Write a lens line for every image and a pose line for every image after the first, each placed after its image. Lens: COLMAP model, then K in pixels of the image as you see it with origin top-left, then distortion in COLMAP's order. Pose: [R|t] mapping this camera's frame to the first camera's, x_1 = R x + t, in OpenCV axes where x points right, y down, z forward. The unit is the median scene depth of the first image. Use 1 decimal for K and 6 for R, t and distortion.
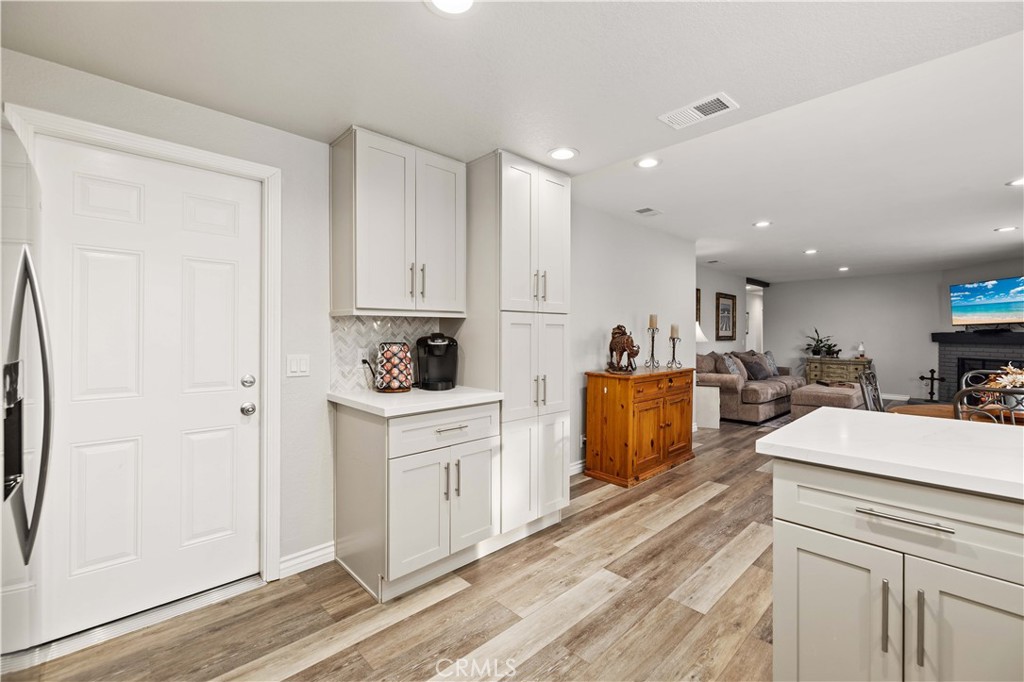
lens RADIAL K [[435.0, 0, 513.3], [0, 435.0, 334.7], [0, 0, 1]] dist [-0.001547, -0.000428]
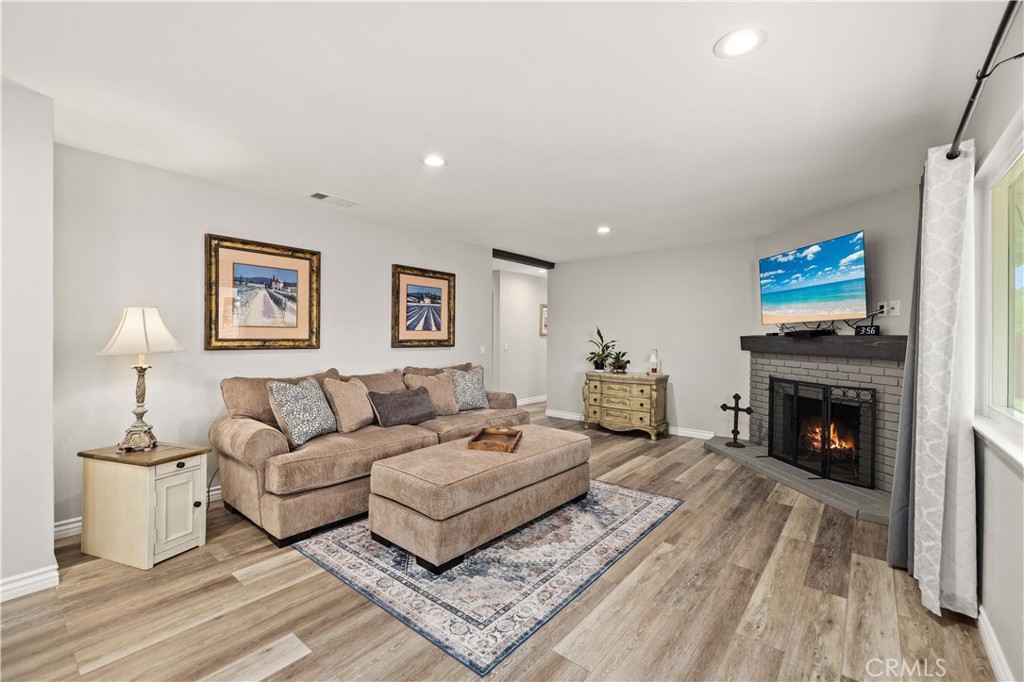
lens RADIAL K [[433.2, 0, 513.0], [0, 433.2, 339.4], [0, 0, 1]] dist [-0.000436, -0.000447]
pose [[0.992651, 0.004310, 0.120937, 1.048409], [-0.005060, 0.999970, 0.005890, -0.002774], [-0.120908, -0.006459, 0.992643, 0.769297]]
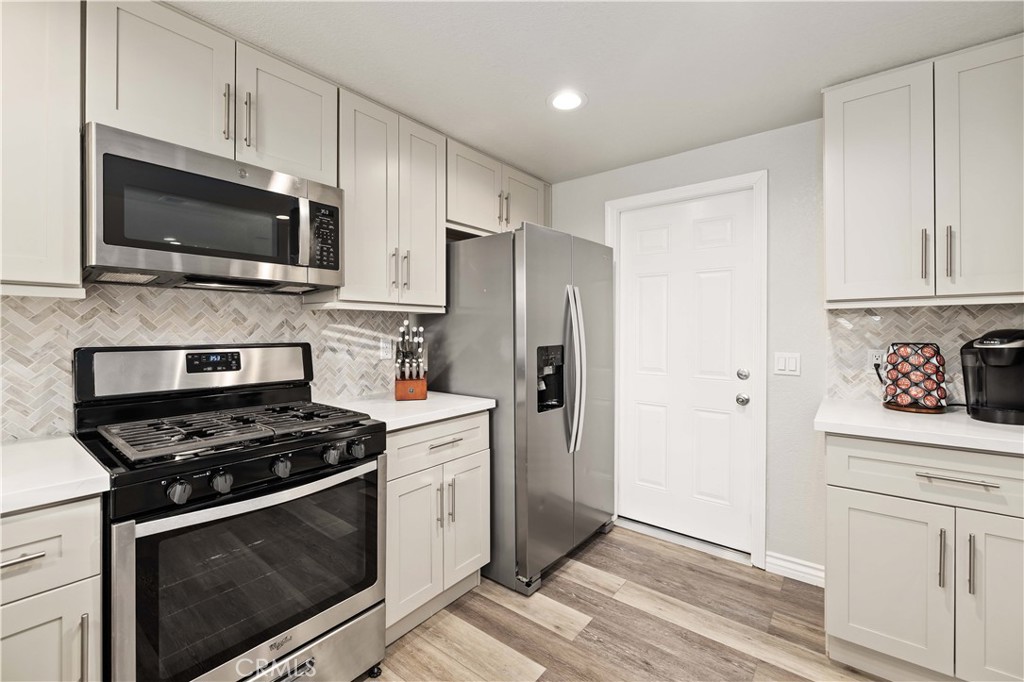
lens RADIAL K [[433.3, 0, 510.6], [0, 433.3, 332.9], [0, 0, 1]] dist [0.000239, 0.000157]
pose [[0.134308, 0.003487, -0.990933, 0.206811], [-0.000116, 0.999994, 0.003503, -0.000626], [0.990940, -0.000355, 0.134308, 0.140313]]
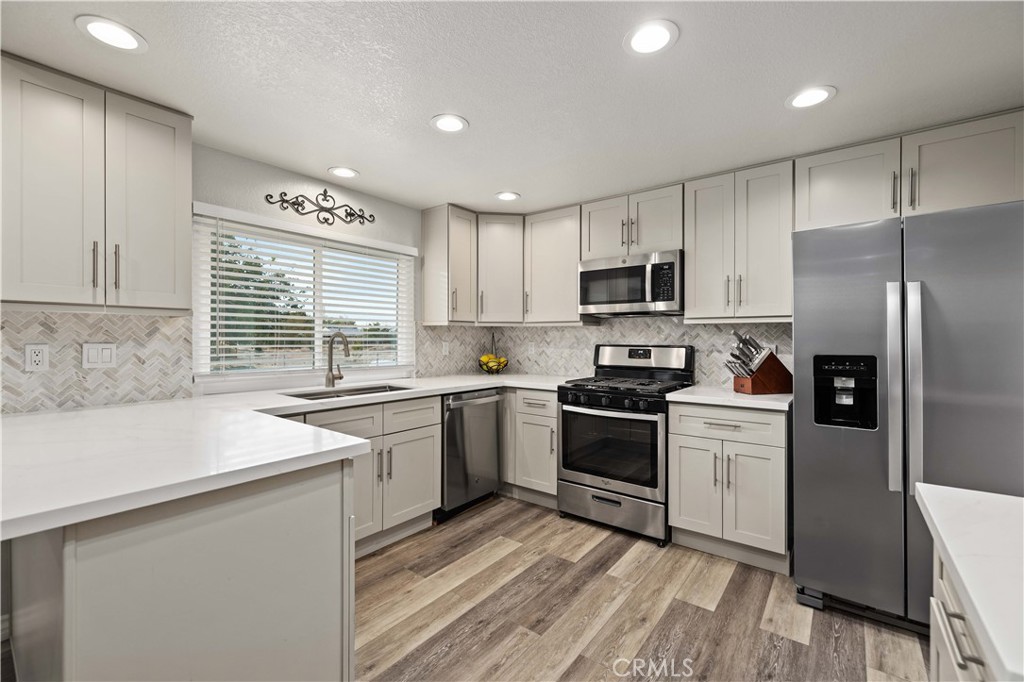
lens RADIAL K [[433.2, 0, 513.0], [0, 433.2, 339.4], [0, 0, 1]] dist [-0.000436, -0.000447]
pose [[-0.988543, -0.002743, -0.150912, 0.121324], [-0.003575, 0.999980, 0.005239, -0.001564], [0.150895, 0.005718, -0.988533, 0.658418]]
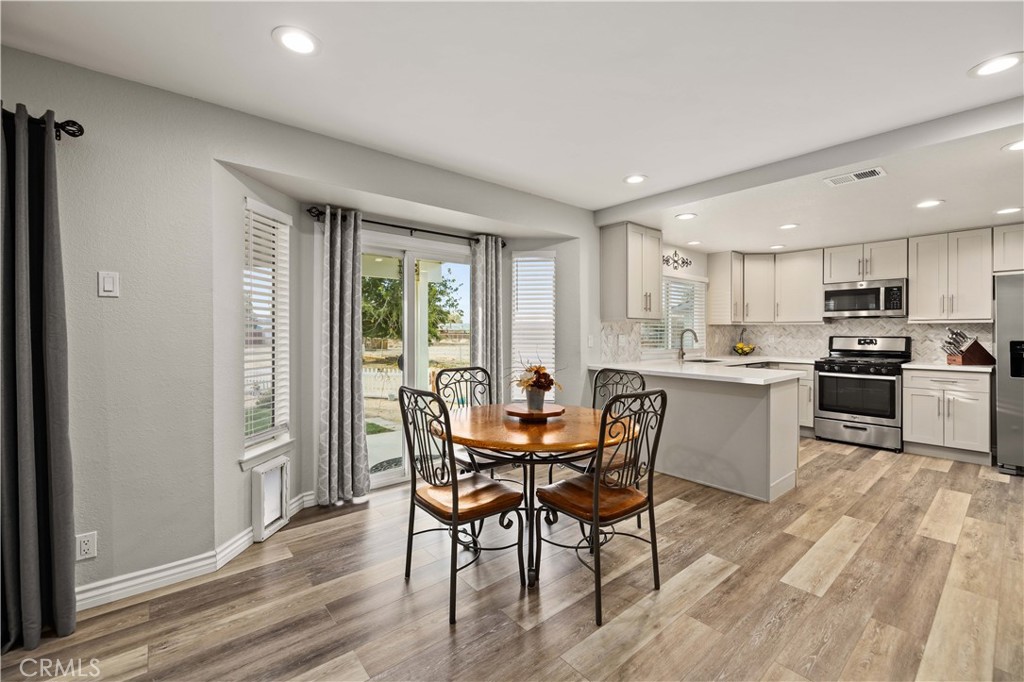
lens RADIAL K [[427.9, 0, 512.8], [0, 427.9, 333.3], [0, 0, 1]] dist [0.000877, -0.000123]
pose [[-0.997880, -0.002795, 0.065019, 0.699688], [-0.002408, 0.999979, 0.006032, -0.001975], [-0.065034, 0.005862, -0.997866, 1.196205]]
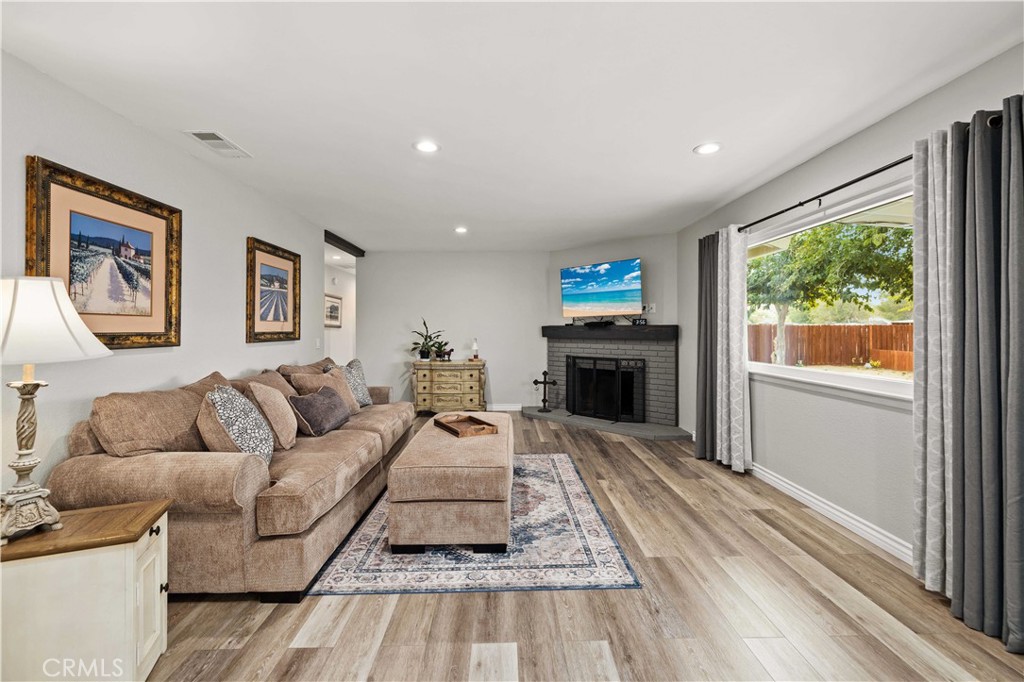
lens RADIAL K [[431.4, 0, 514.0], [0, 431.4, 326.0], [0, 0, 1]] dist [-0.001184, -0.000295]
pose [[0.670621, 0.001870, 0.741798, 0.602364], [0.002661, 0.999984, -0.004927, -0.001315], [-0.741795, 0.005278, 0.670606, 0.925155]]
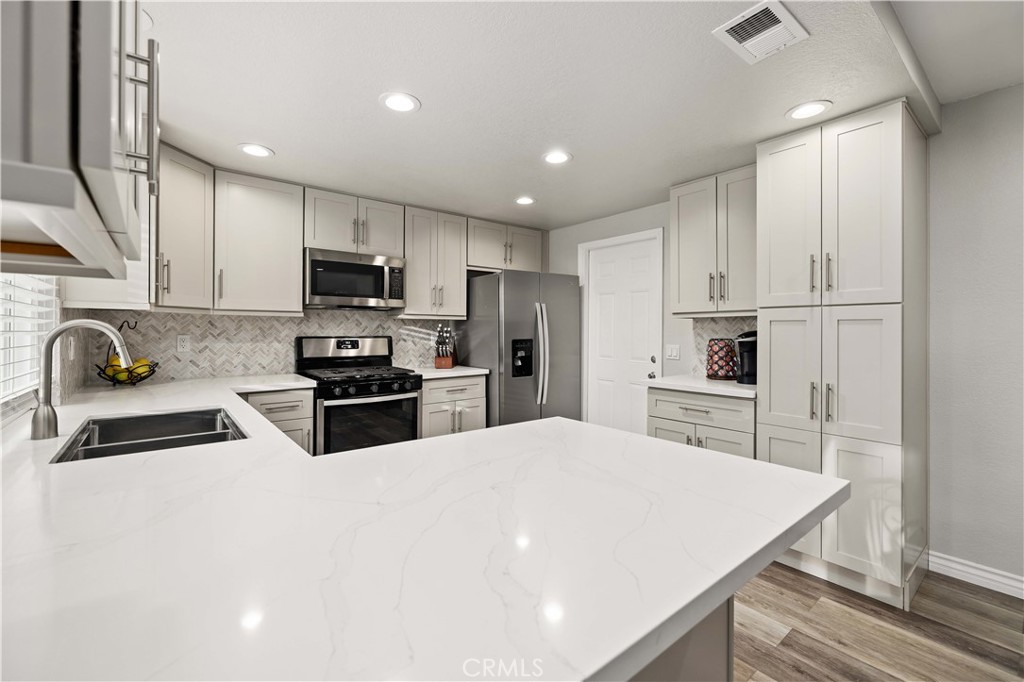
lens RADIAL K [[433.8, 0, 507.0], [0, 433.8, 328.8], [0, 0, 1]] dist [-0.000404, -0.000050]
pose [[-0.094924, -0.003548, -0.995478, 0.578380], [-0.004641, 0.999984, -0.003121, -0.001436], [0.995474, 0.004324, -0.094939, 0.308690]]
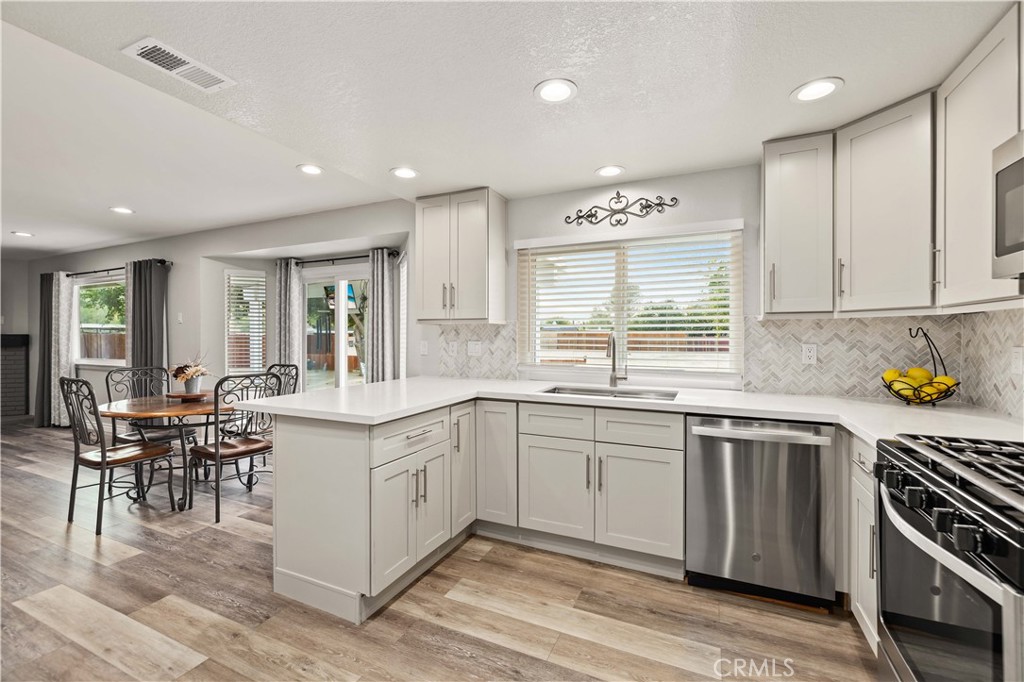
lens RADIAL K [[433.2, 0, 513.0], [0, 433.2, 339.4], [0, 0, 1]] dist [-0.000436, -0.000447]
pose [[-0.368535, -0.007218, 0.929586, -0.274265], [0.000105, 0.999970, 0.007806, -0.002465], [-0.929614, 0.002974, -0.368523, 0.347436]]
